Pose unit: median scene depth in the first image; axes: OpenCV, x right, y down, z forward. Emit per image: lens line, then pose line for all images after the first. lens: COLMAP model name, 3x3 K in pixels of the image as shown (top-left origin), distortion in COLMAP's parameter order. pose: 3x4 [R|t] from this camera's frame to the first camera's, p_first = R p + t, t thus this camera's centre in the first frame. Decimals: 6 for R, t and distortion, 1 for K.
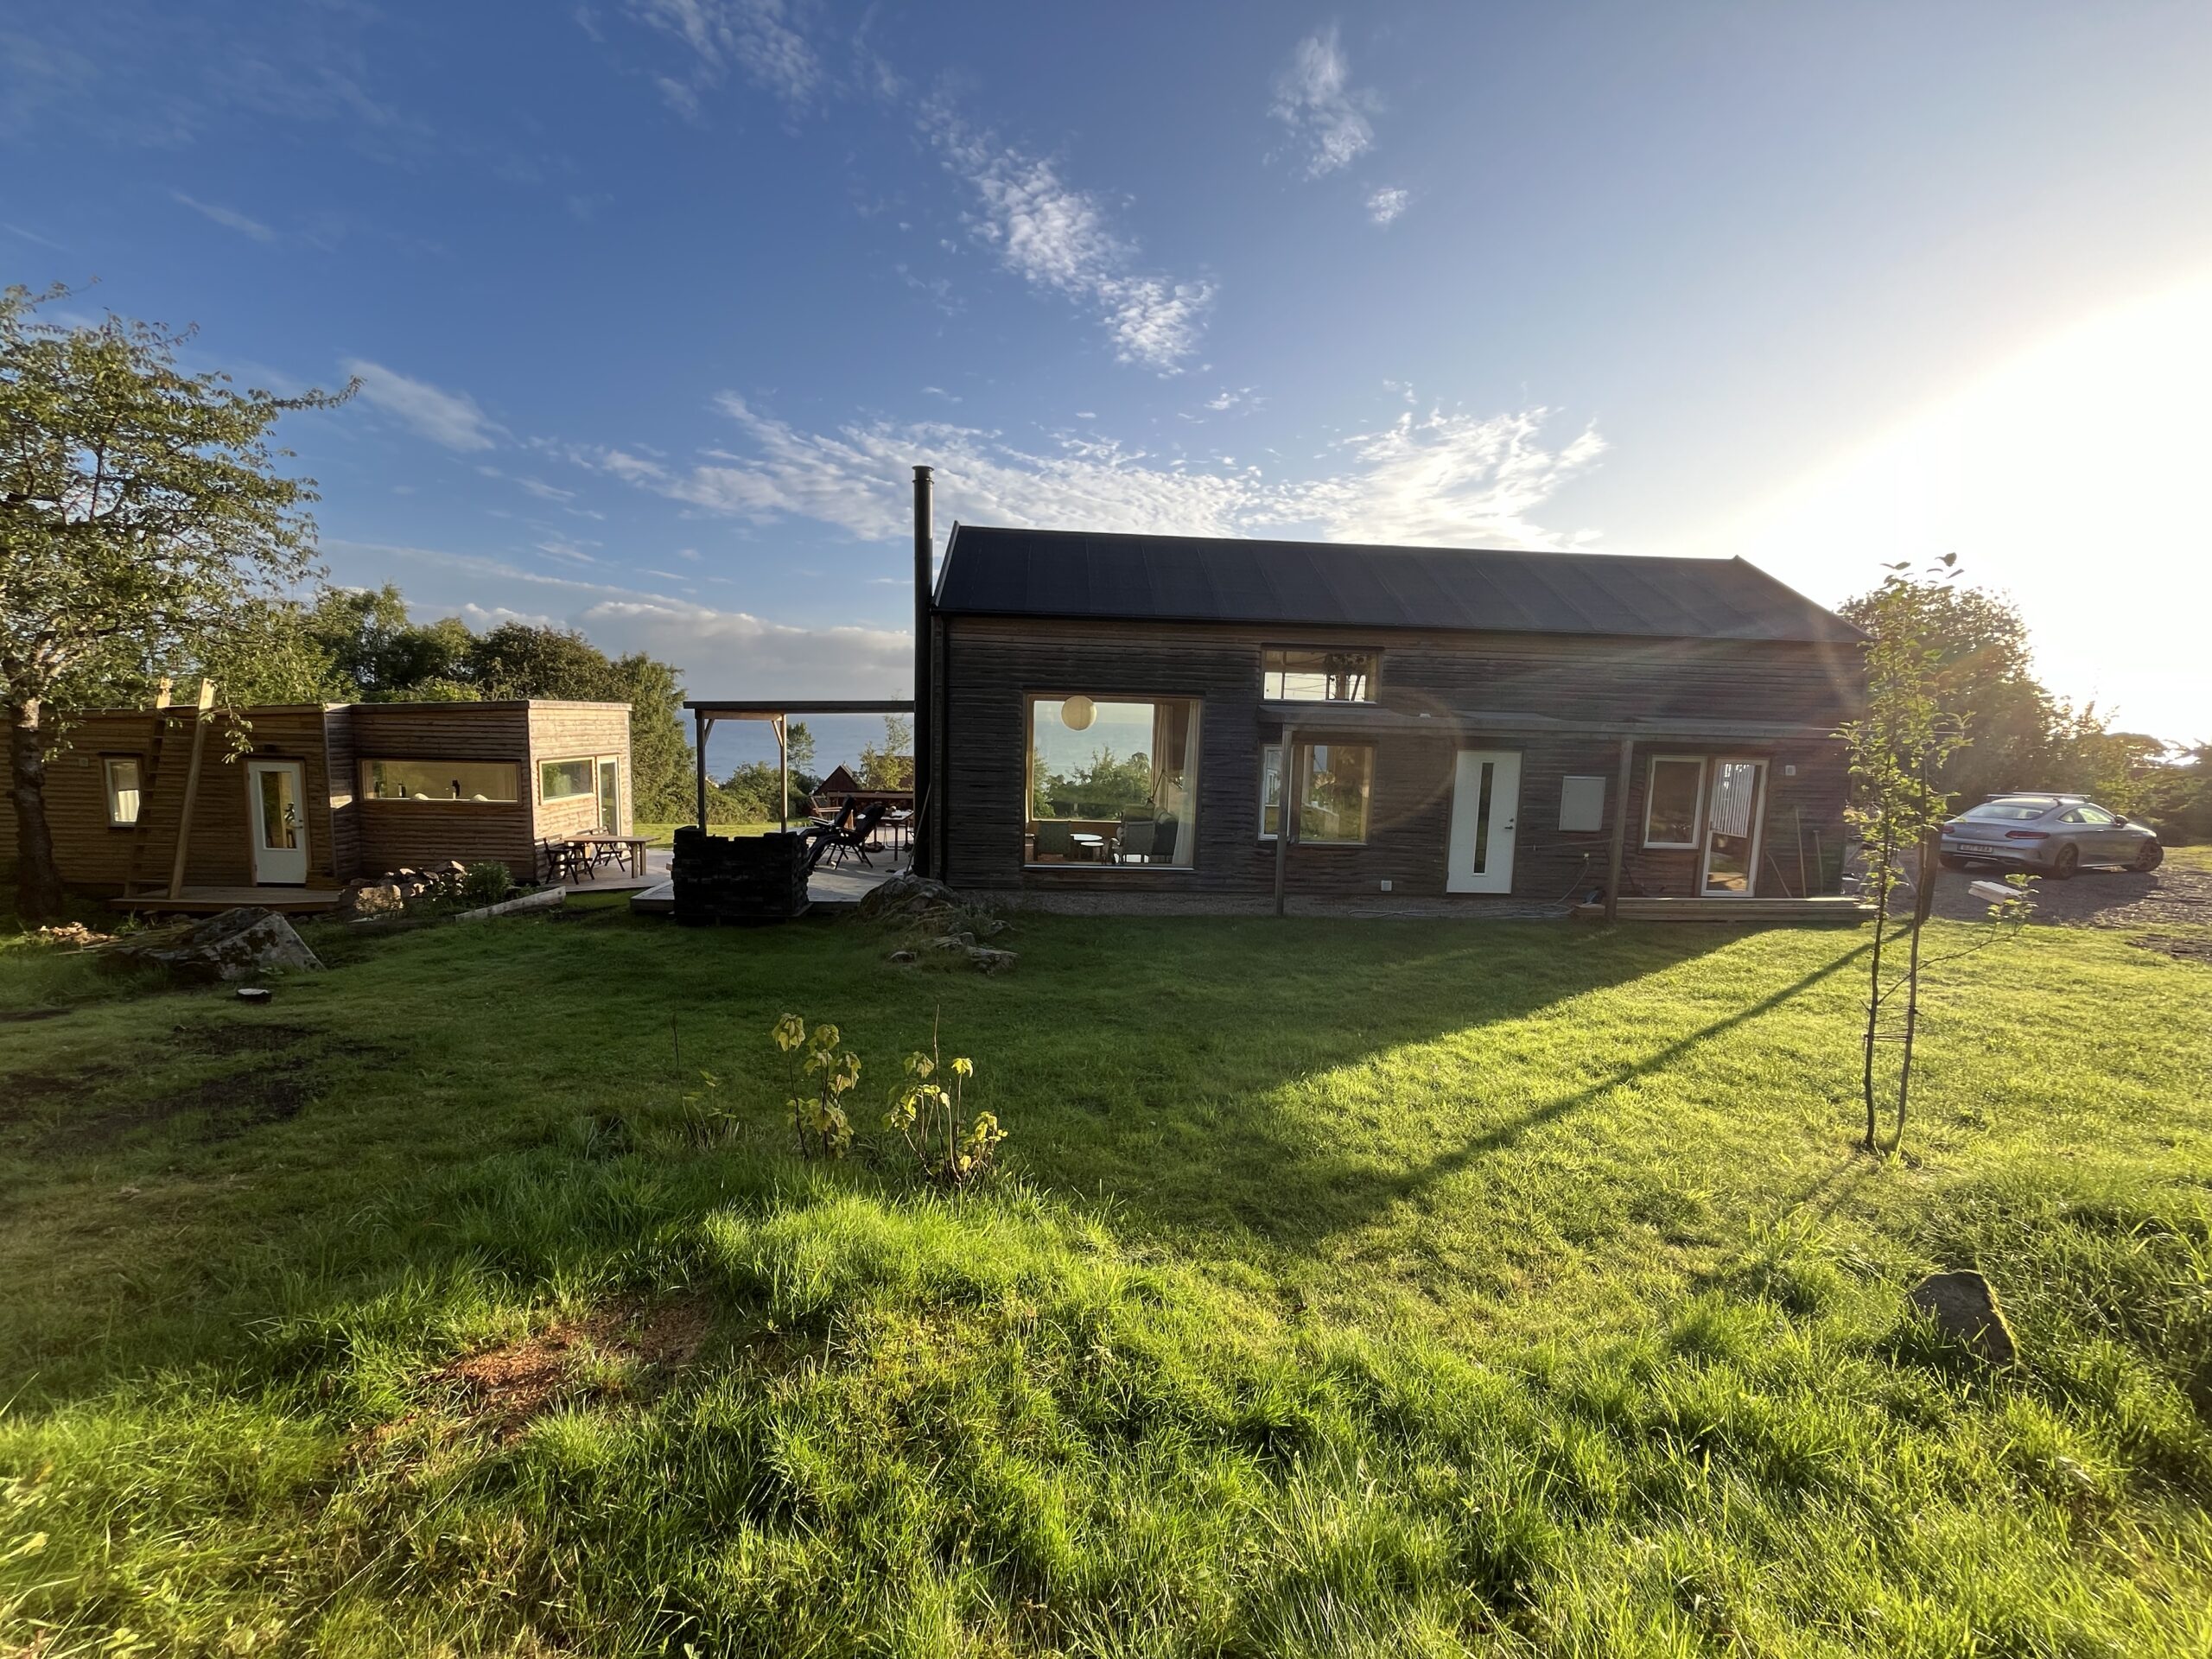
lens RADIAL K [[900.9, 0, 1108.8], [0, 900.9, 836.4], [0, 0, 1]] dist [-0.001527, -0.000140]
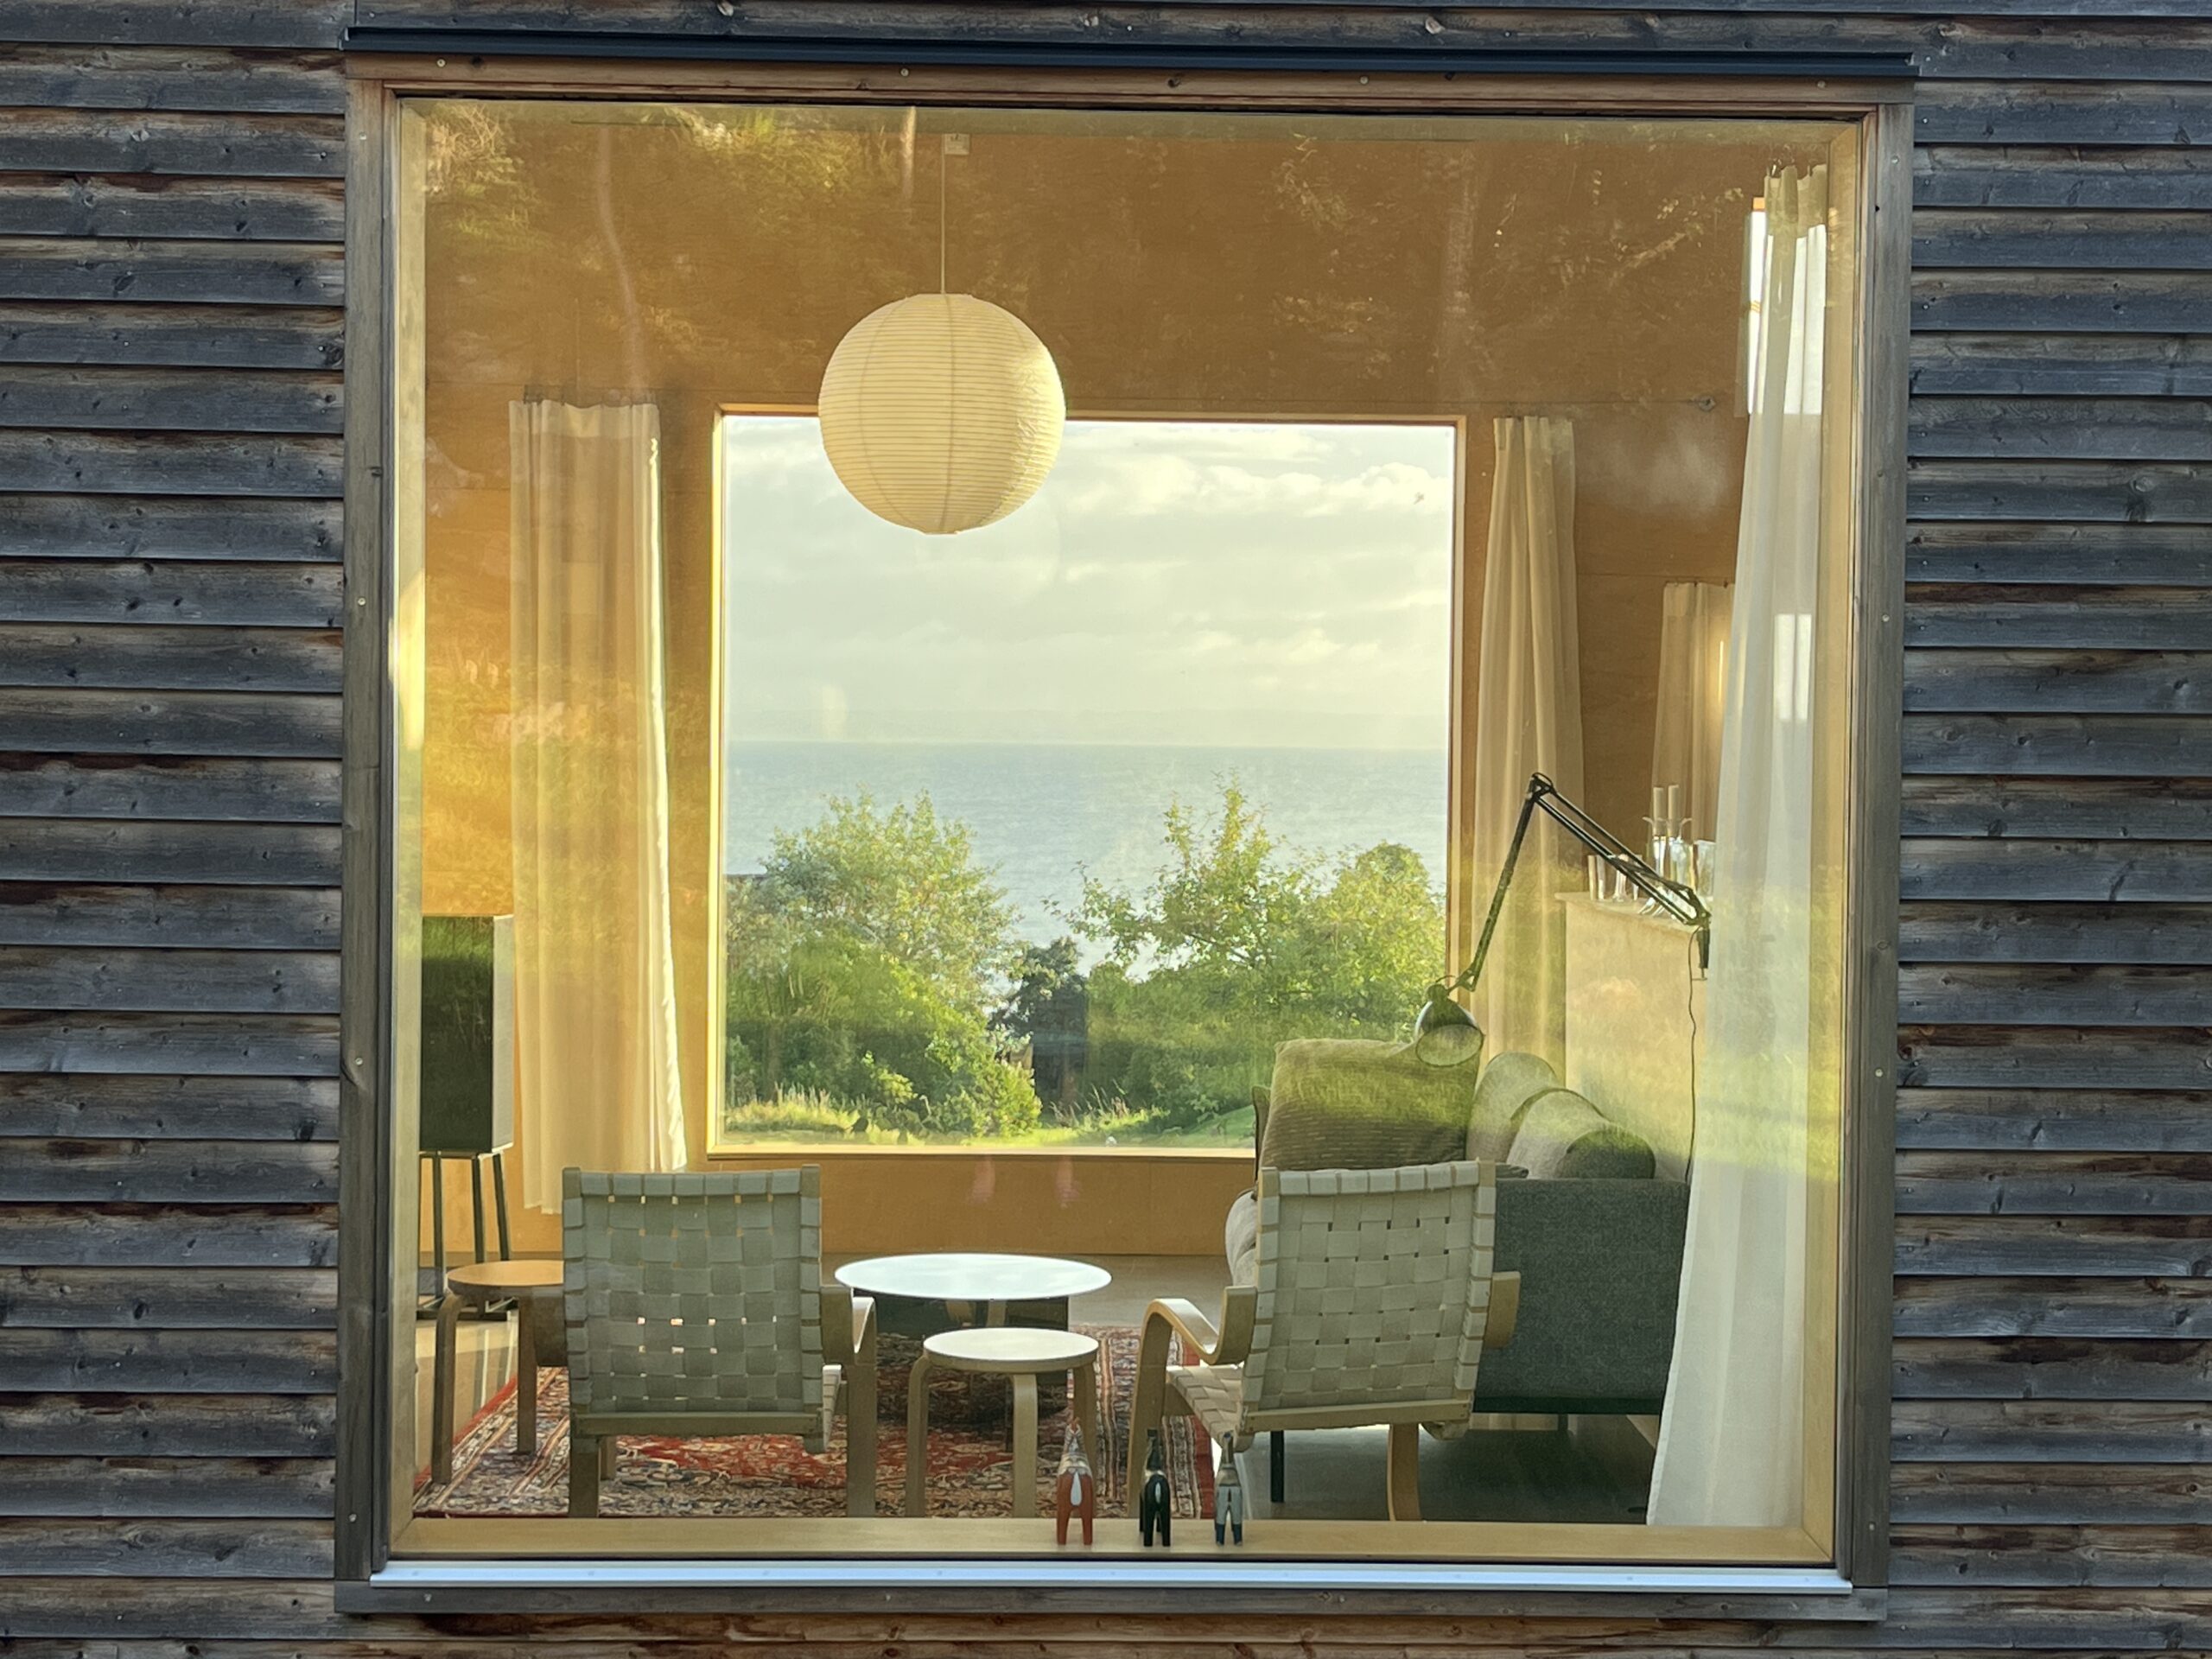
lens RADIAL K [[3411.7, 0, 1106.0], [0, 3411.7, 829.5], [0, 0, 1]] dist [-0.003783, -0.007291]
pose [[0.998579, -0.018820, -0.049857, 0.010500], [0.013548, 0.994479, -0.104054, -0.007333], [0.051540, 0.103230, 0.993321, 0.254557]]
